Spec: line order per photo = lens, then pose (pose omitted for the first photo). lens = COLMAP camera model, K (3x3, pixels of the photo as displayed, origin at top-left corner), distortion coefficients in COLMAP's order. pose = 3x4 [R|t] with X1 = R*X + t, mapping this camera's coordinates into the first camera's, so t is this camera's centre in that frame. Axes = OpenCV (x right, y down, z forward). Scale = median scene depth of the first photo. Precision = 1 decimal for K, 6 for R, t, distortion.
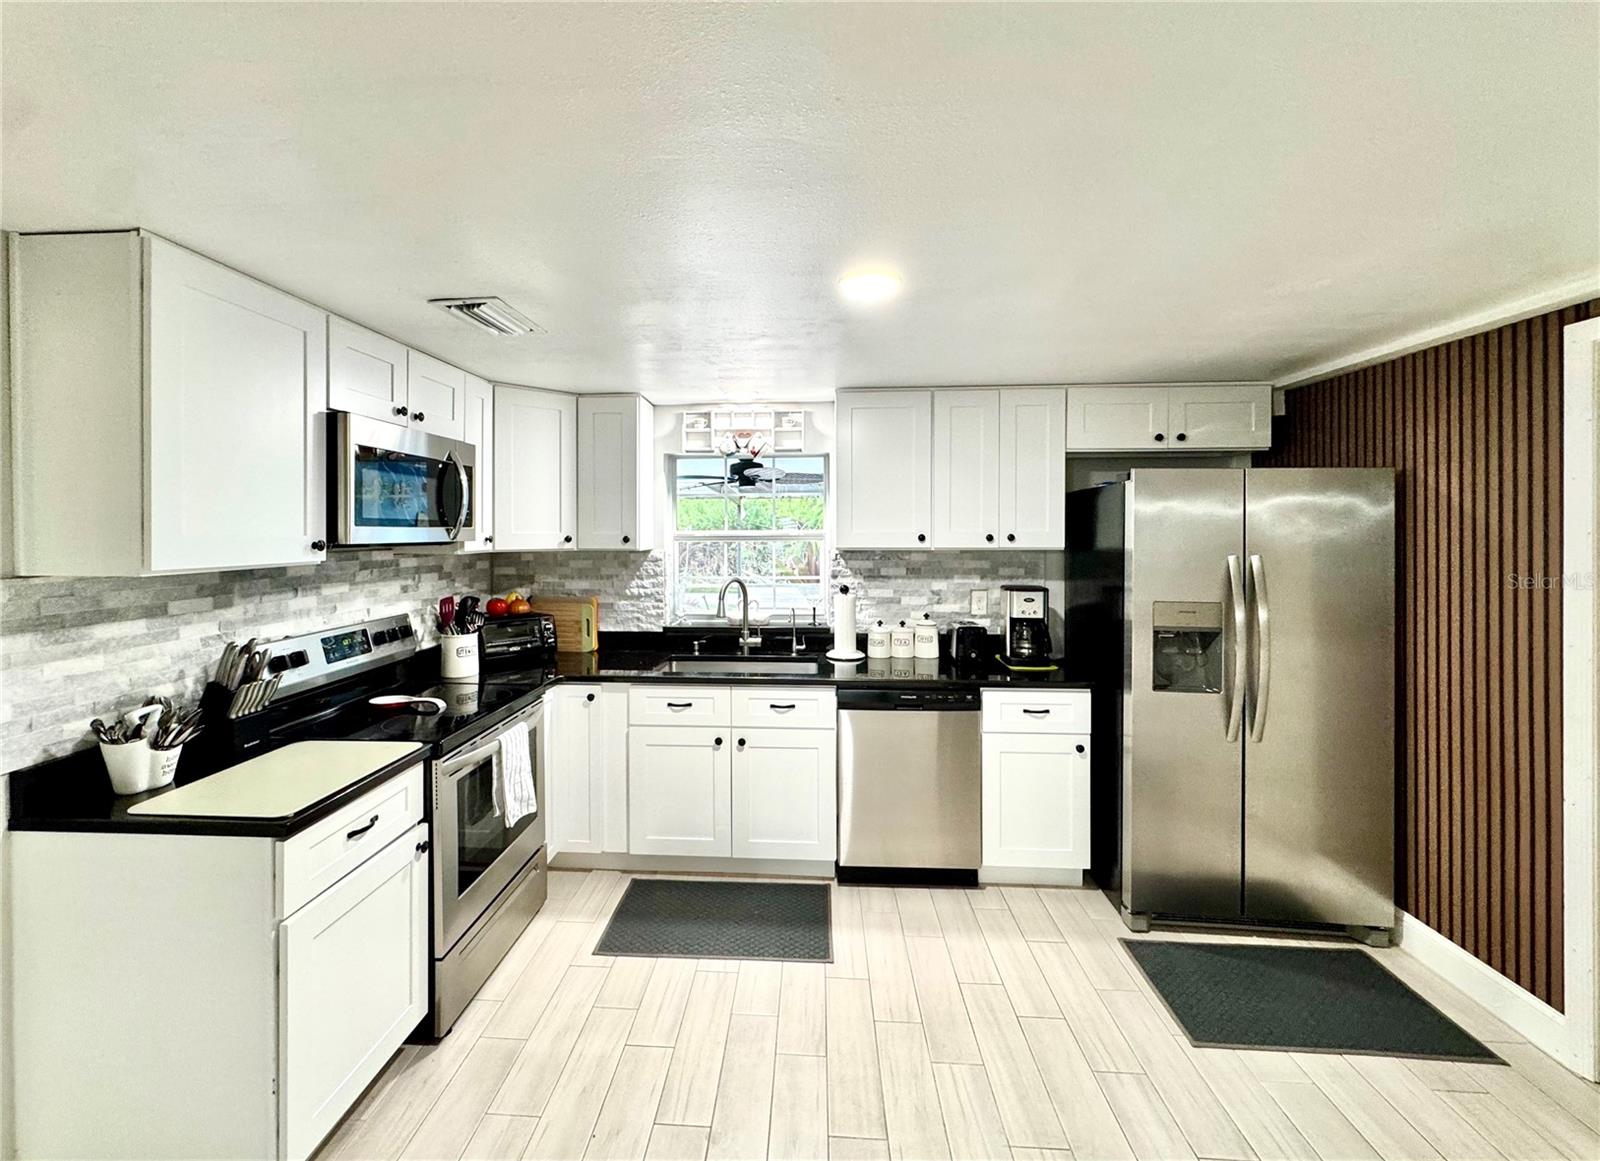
lens RADIAL K [[665.4, 0, 771.0], [0, 665.4, 535.3], [0, 0, 1]] dist [-0.003508, -0.000394]
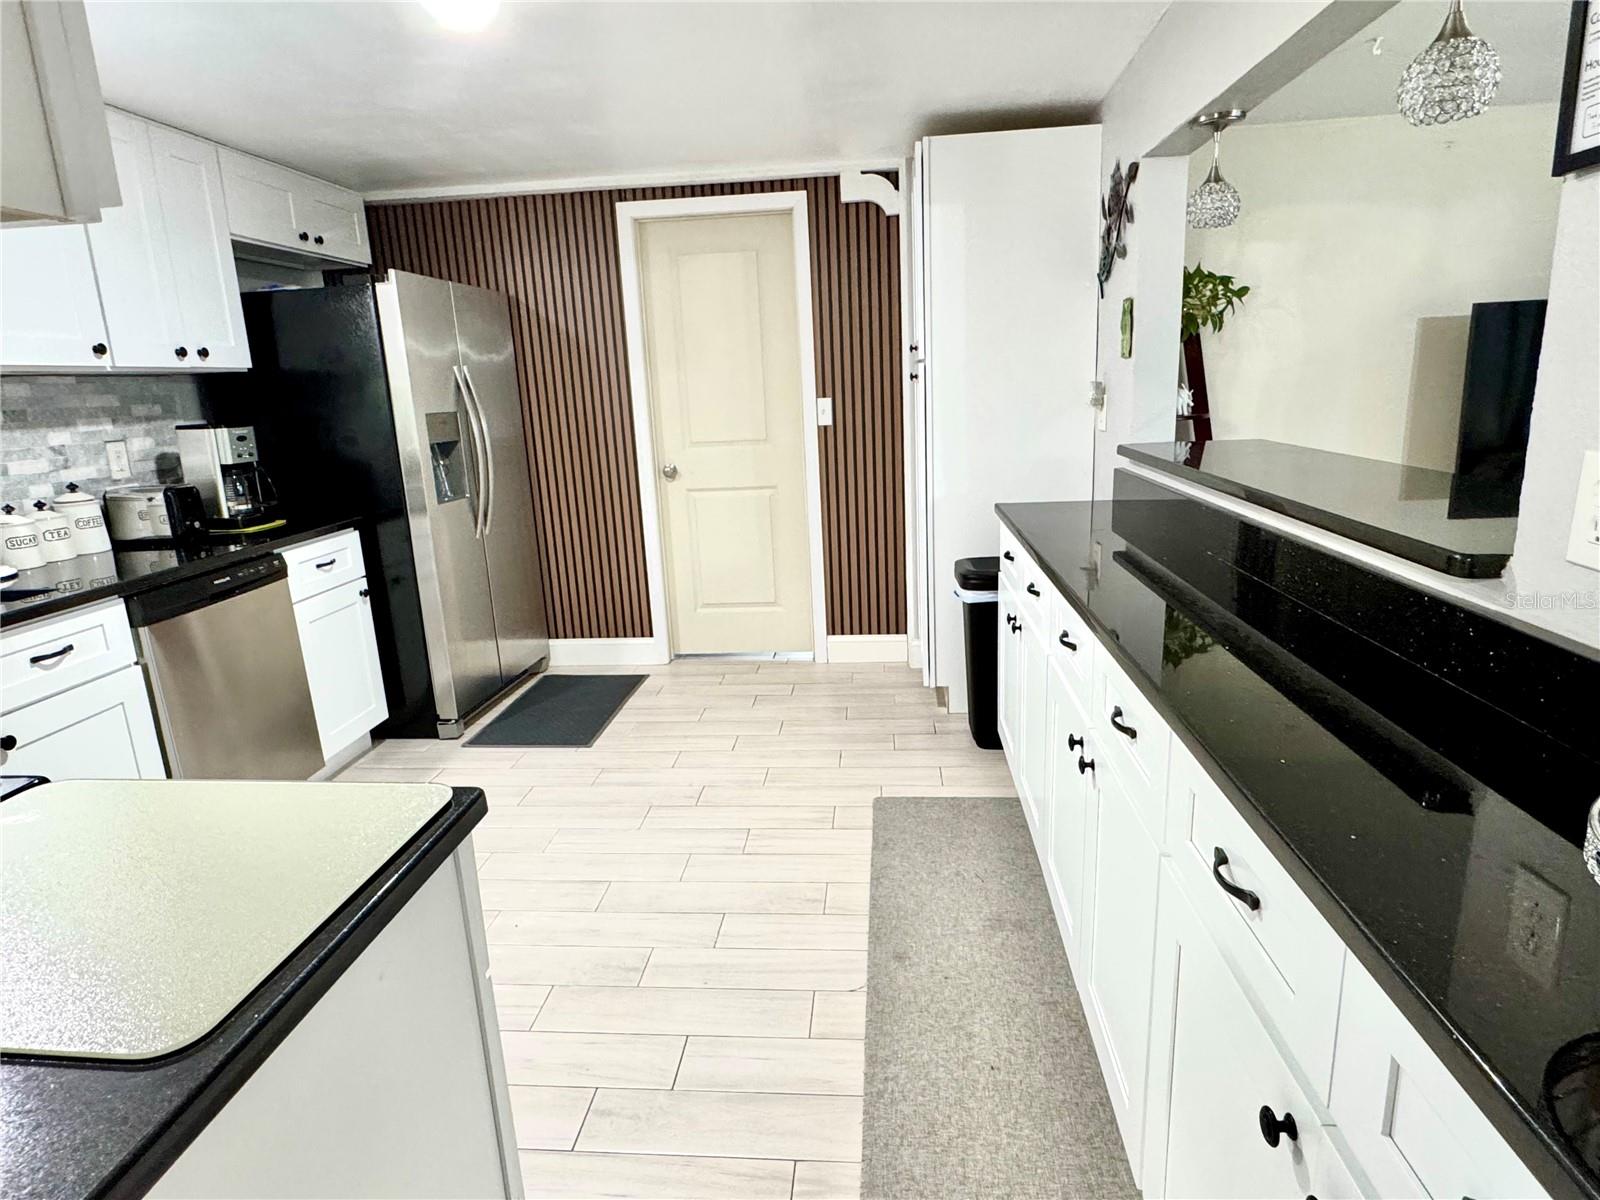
lens RADIAL K [[900.6, 0, 799.5], [0, 900.6, 597.2], [0, 0, 1]] dist [-0.002173, 0.000016]
pose [[0.016917, -0.232514, 0.972446, -0.636807], [0.052182, 0.971465, 0.231372, 0.069114], [-0.998494, 0.046830, 0.028567, 0.344373]]
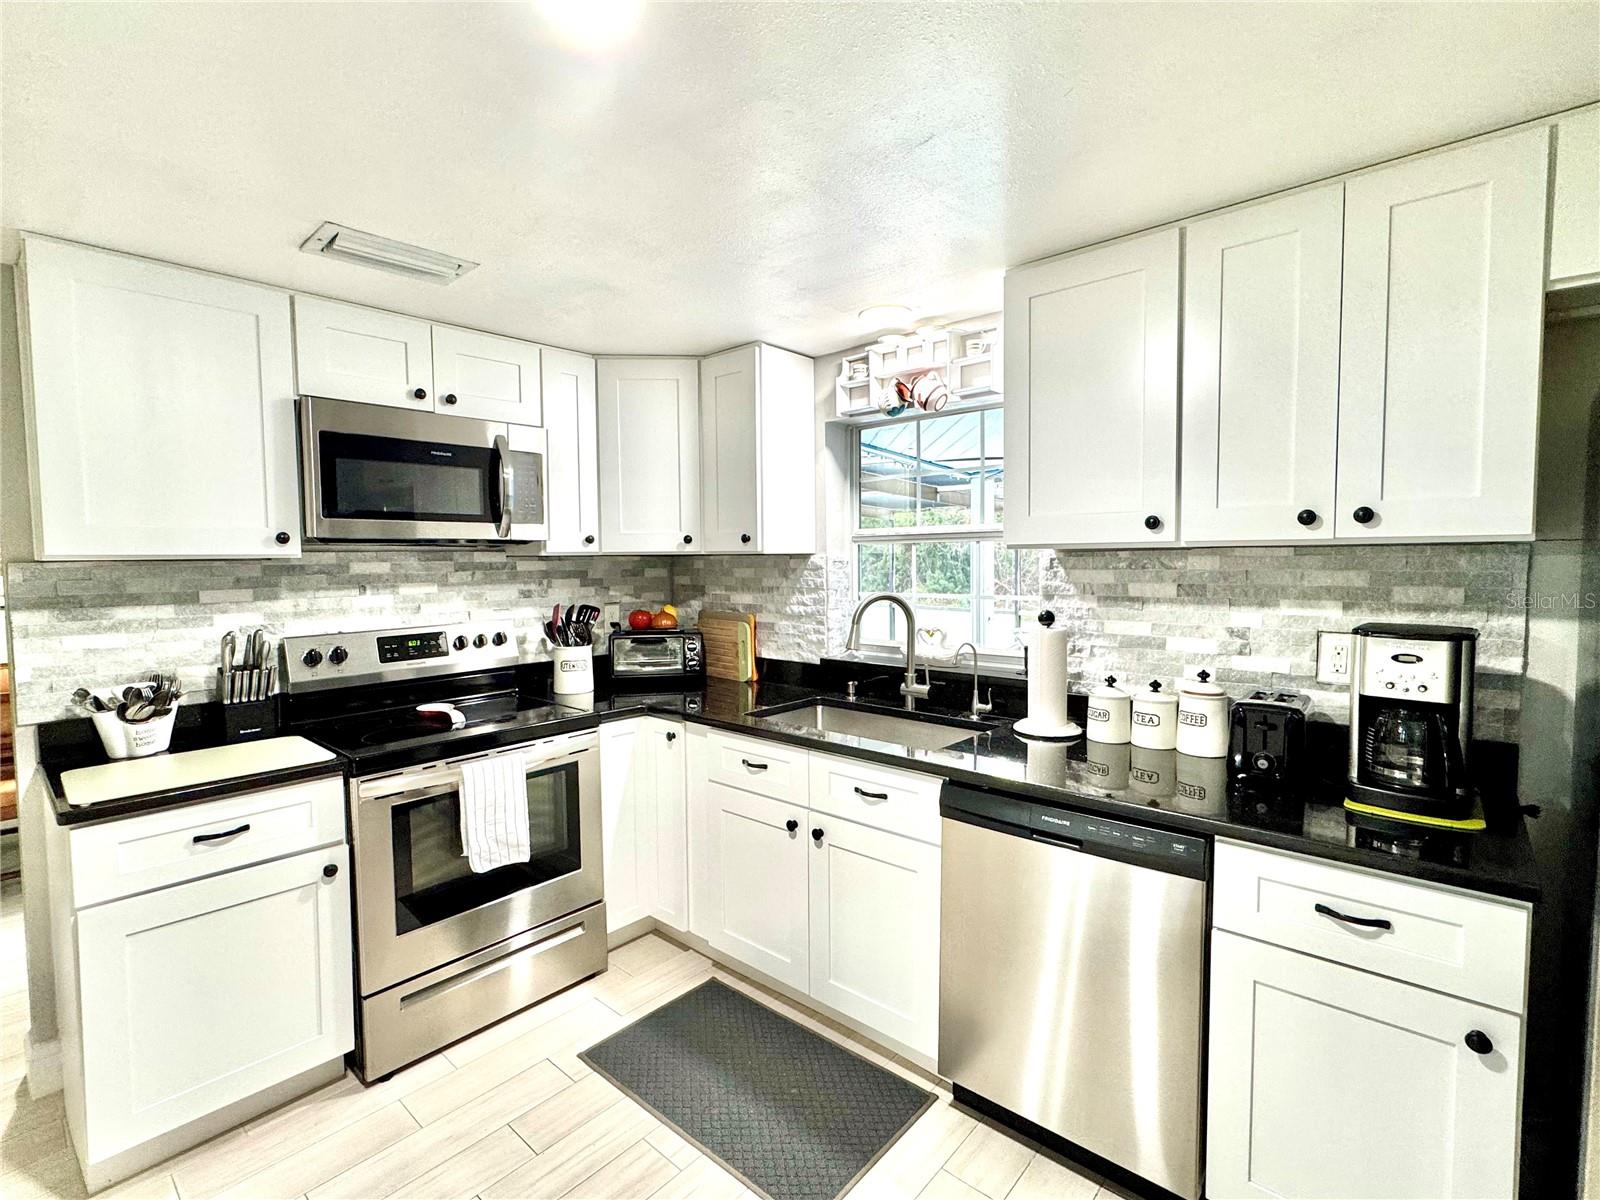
lens RADIAL K [[739.8, 0, 797.4], [0, 739.8, 597.3], [0, 0, 1]] dist [-0.004809, 0.001033]
pose [[0.793428, 0.027820, -0.608028, 0.363115], [0.003966, 0.998697, 0.050869, 0.031773], [0.608651, -0.042773, 0.792284, 0.381801]]
